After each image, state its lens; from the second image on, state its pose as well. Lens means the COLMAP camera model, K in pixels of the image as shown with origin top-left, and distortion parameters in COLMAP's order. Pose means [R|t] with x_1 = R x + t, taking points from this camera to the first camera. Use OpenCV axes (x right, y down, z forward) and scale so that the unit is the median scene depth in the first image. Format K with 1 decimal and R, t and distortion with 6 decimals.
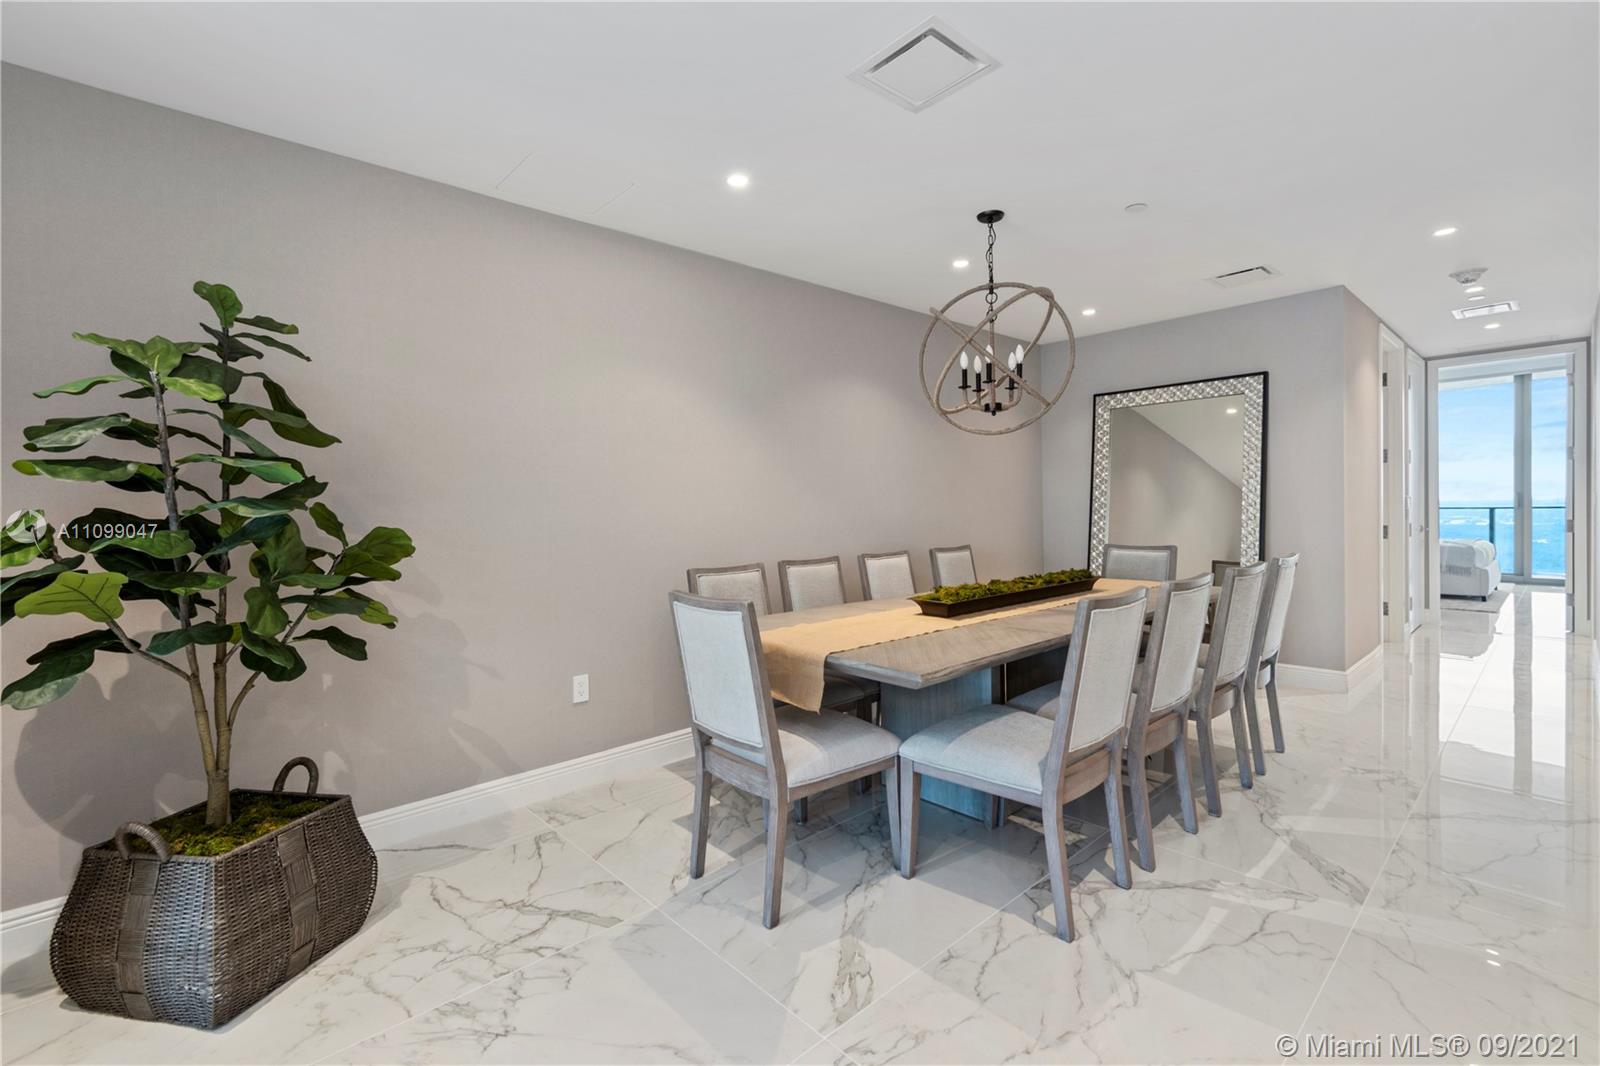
lens RADIAL K [[721.2, 0, 796.8], [0, 721.2, 500.9], [0, 0, 1]] dist [0.001755, 0.000063]
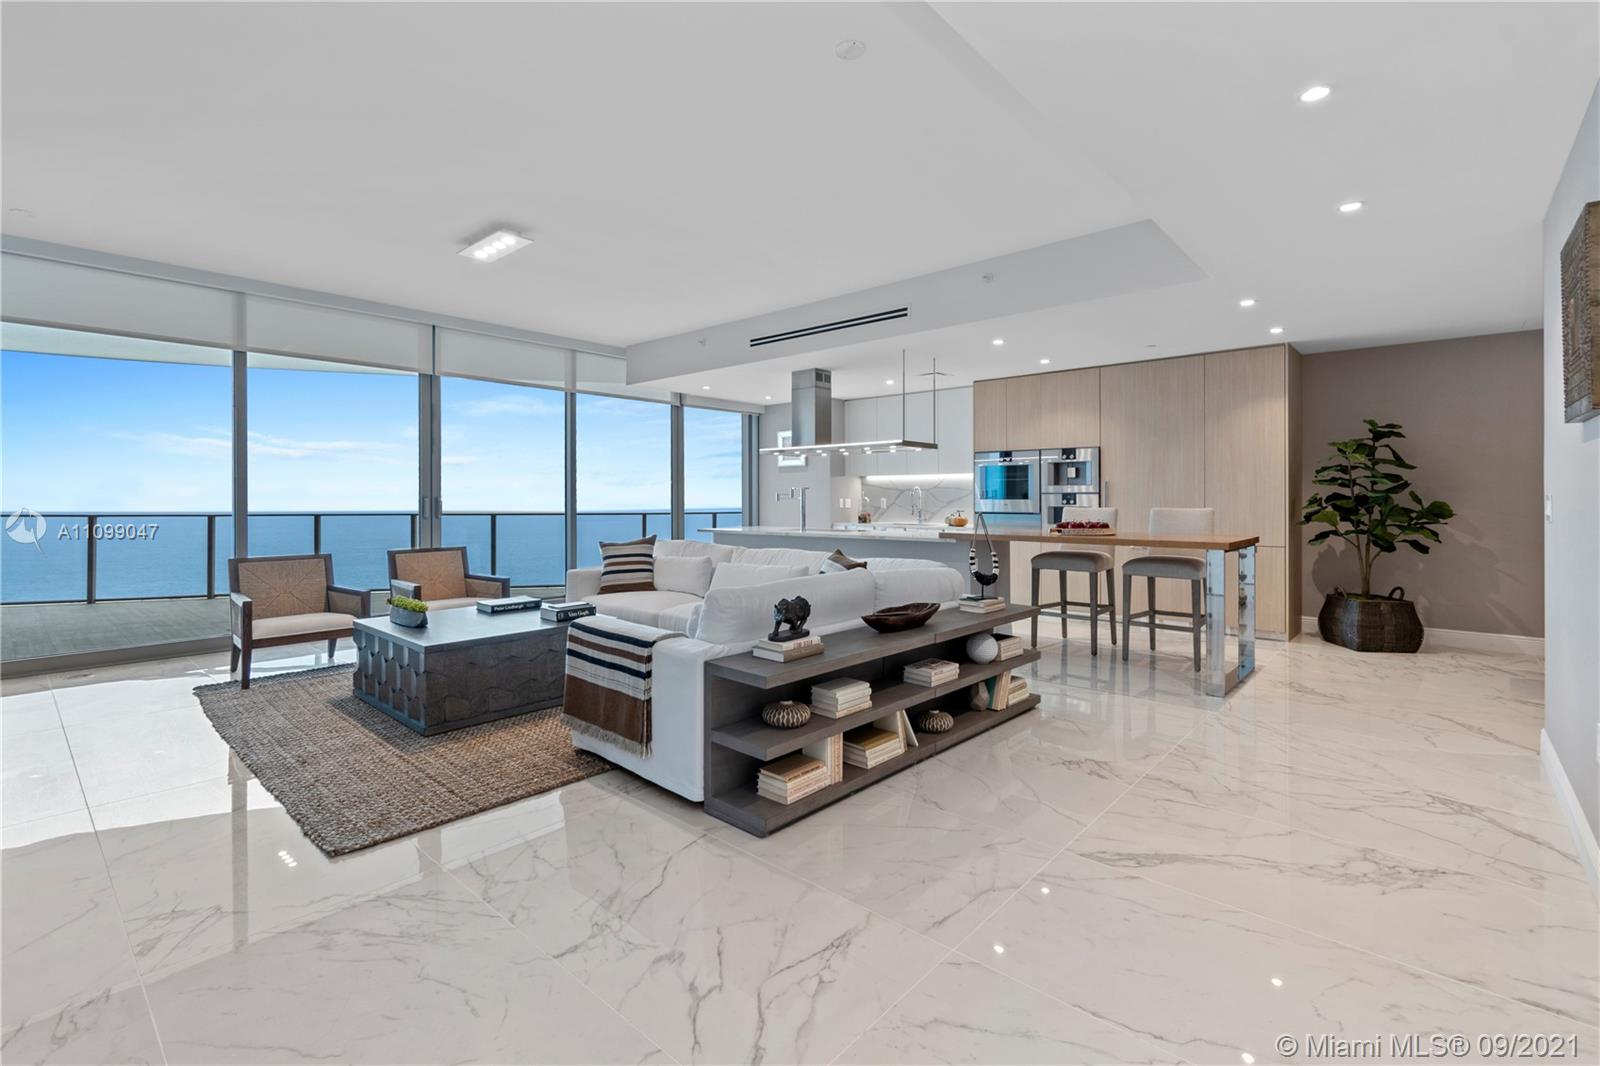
lens RADIAL K [[731.8, 0, 793.0], [0, 731.8, 530.7], [0, 0, 1]] dist [-0.000201, -0.000686]
pose [[0.095083, 0.052383, -0.994090, 1.945866], [-0.000119, 0.998615, 0.052610, 0.007301], [0.995469, -0.004884, 0.094958, -1.627136]]
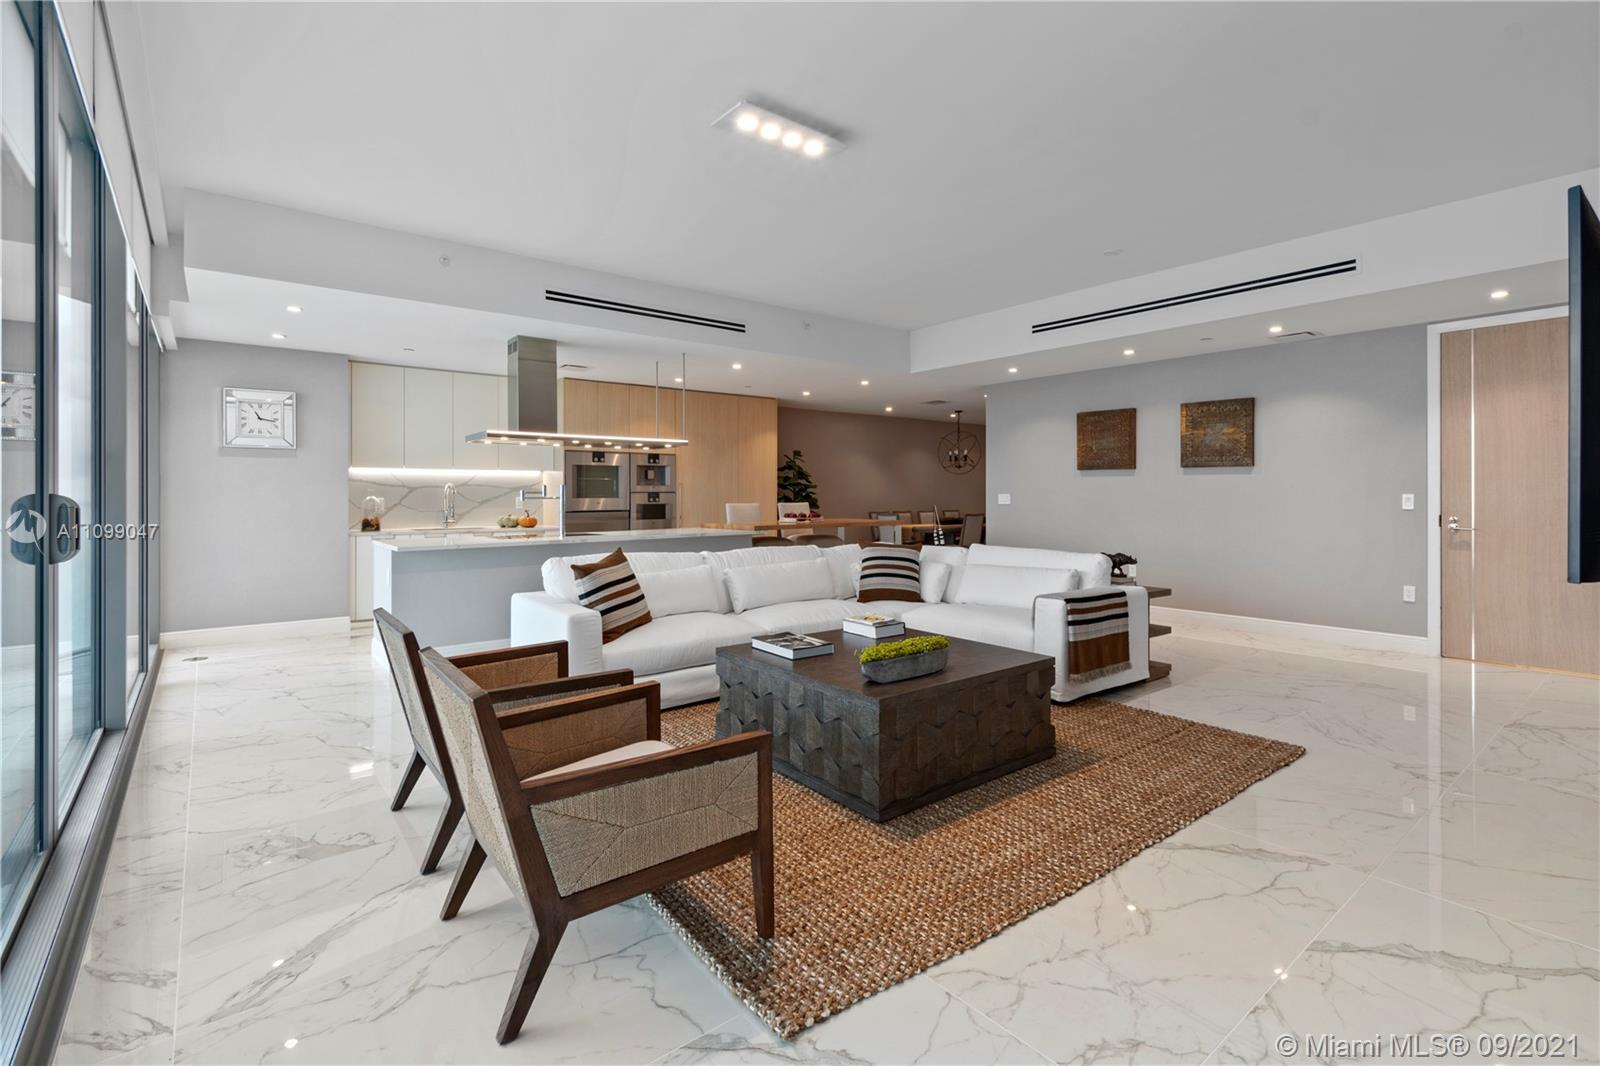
lens RADIAL K [[731.8, 0, 793.0], [0, 731.8, 530.7], [0, 0, 1]] dist [-0.000201, -0.000686]
pose [[0.997683, 0.006371, -0.067731, -0.455616], [-0.003147, 0.998862, 0.047595, 0.029838], [0.067957, -0.047271, 0.996568, -4.096397]]
